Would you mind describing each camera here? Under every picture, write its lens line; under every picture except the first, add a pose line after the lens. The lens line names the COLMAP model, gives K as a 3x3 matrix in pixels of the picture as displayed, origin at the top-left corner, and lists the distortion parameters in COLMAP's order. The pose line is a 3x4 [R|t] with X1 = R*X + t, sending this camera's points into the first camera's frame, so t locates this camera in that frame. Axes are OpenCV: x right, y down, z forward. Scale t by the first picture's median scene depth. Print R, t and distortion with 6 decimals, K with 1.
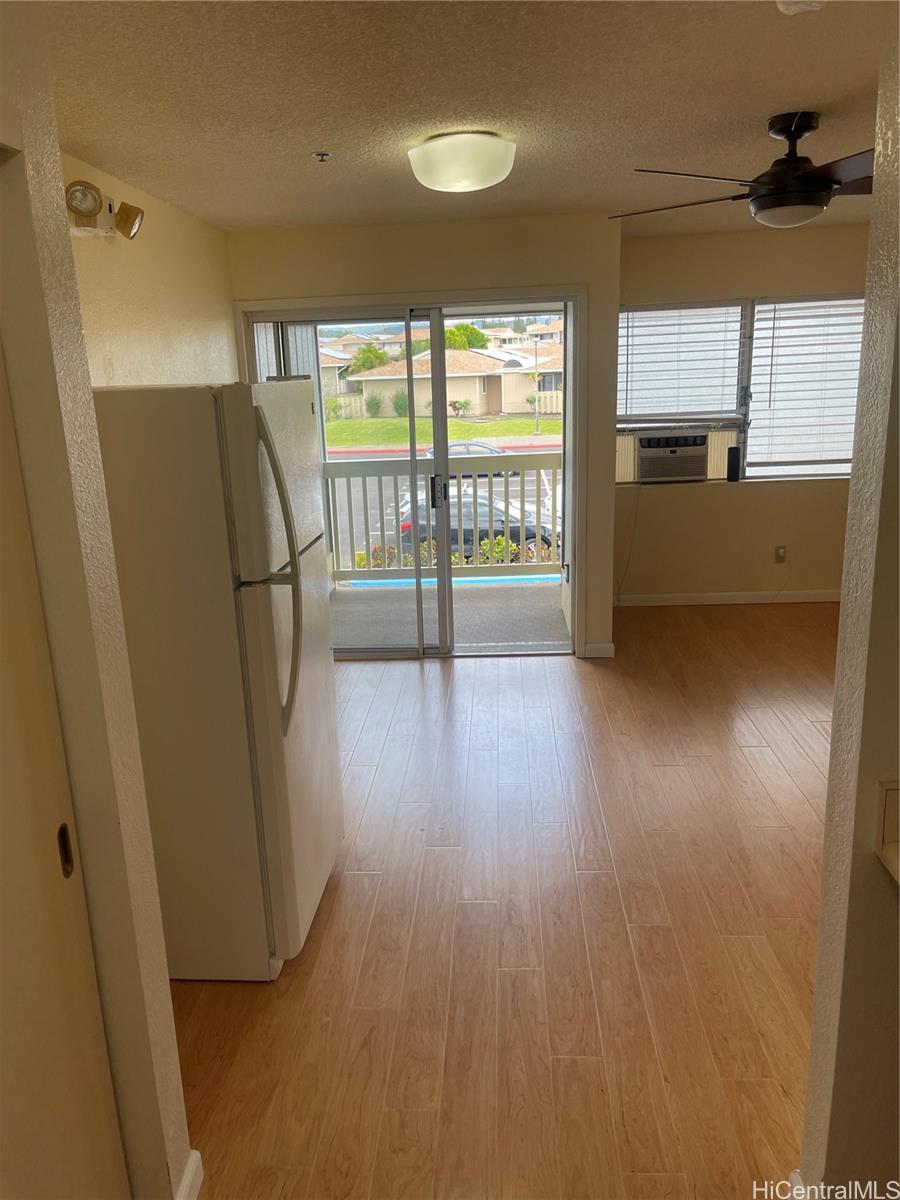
lens RADIAL K [[919.5, 0, 450.5], [0, 919.5, 605.4], [0, 0, 1]] dist [0.044784, -0.029892]
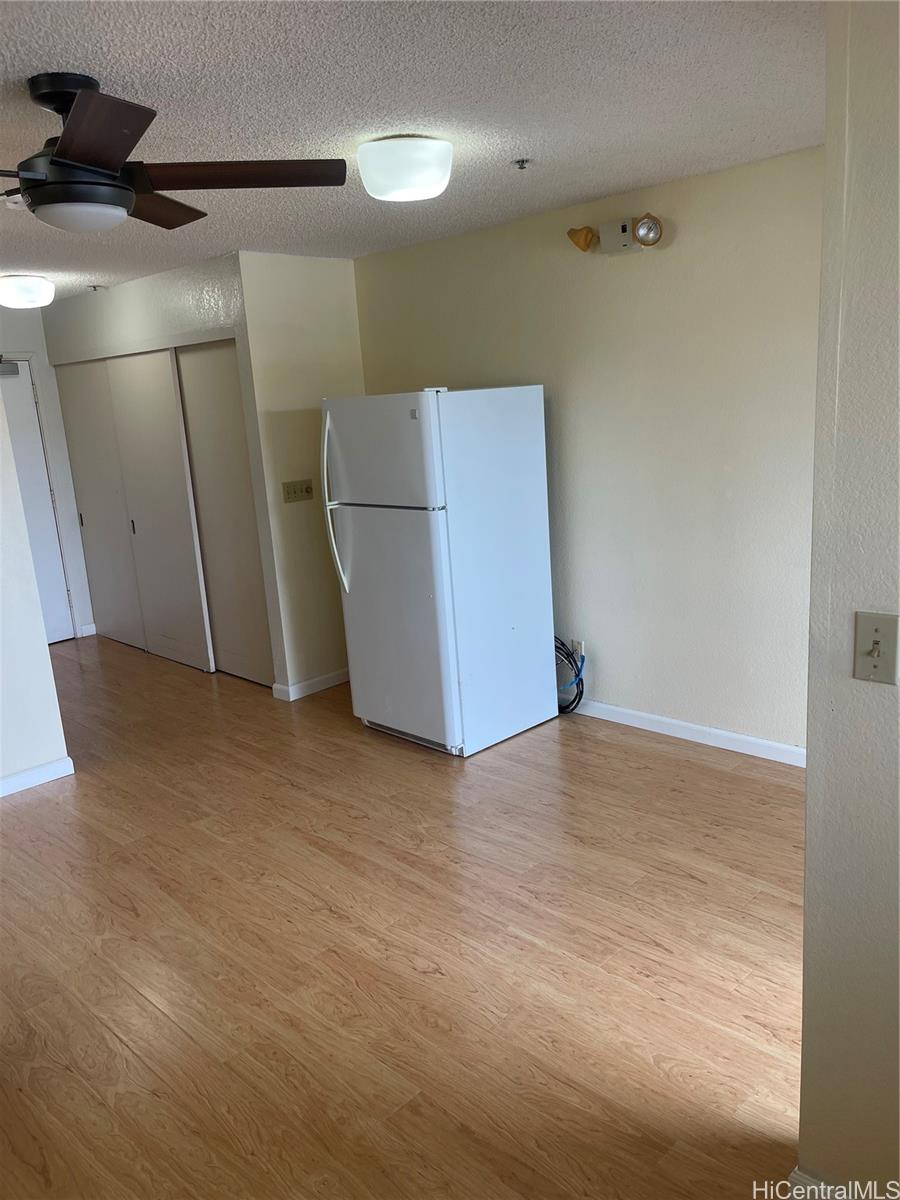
lens RADIAL K [[919.5, 0, 448.5], [0, 919.5, 600.6], [0, 0, 1]] dist [0.044784, -0.029892]
pose [[-0.664984, 0.252122, -0.703016, 0.390899], [-0.084438, 0.909883, 0.406182, -0.243930], [0.742069, 0.329466, -0.583768, 0.896800]]
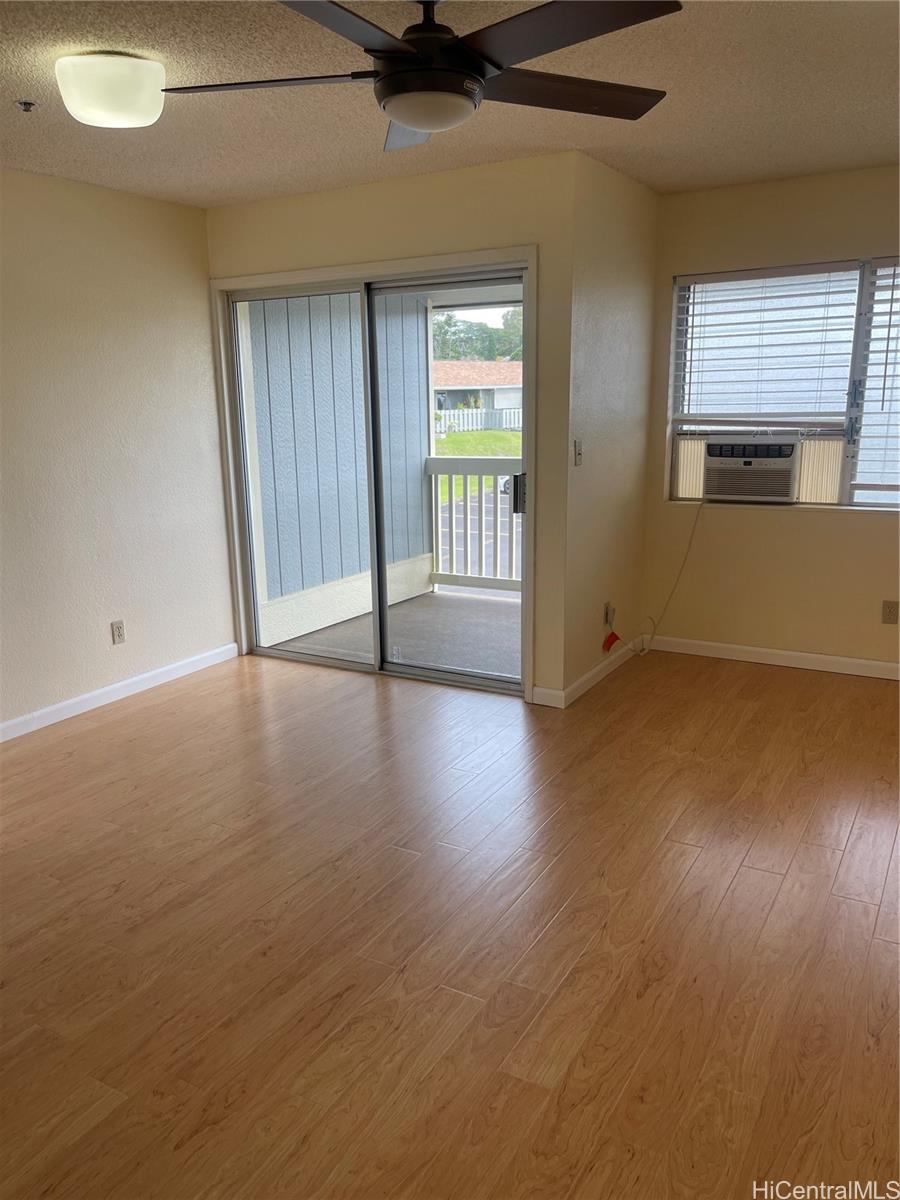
lens RADIAL K [[919.5, 0, 446.2], [0, 919.5, 605.4], [0, 0, 1]] dist [0.044784, -0.029892]
pose [[0.888532, 0.123589, -0.441855, 0.374000], [-0.125716, 0.991761, 0.024596, -0.035591], [0.441255, 0.033694, 0.896749, 0.197066]]
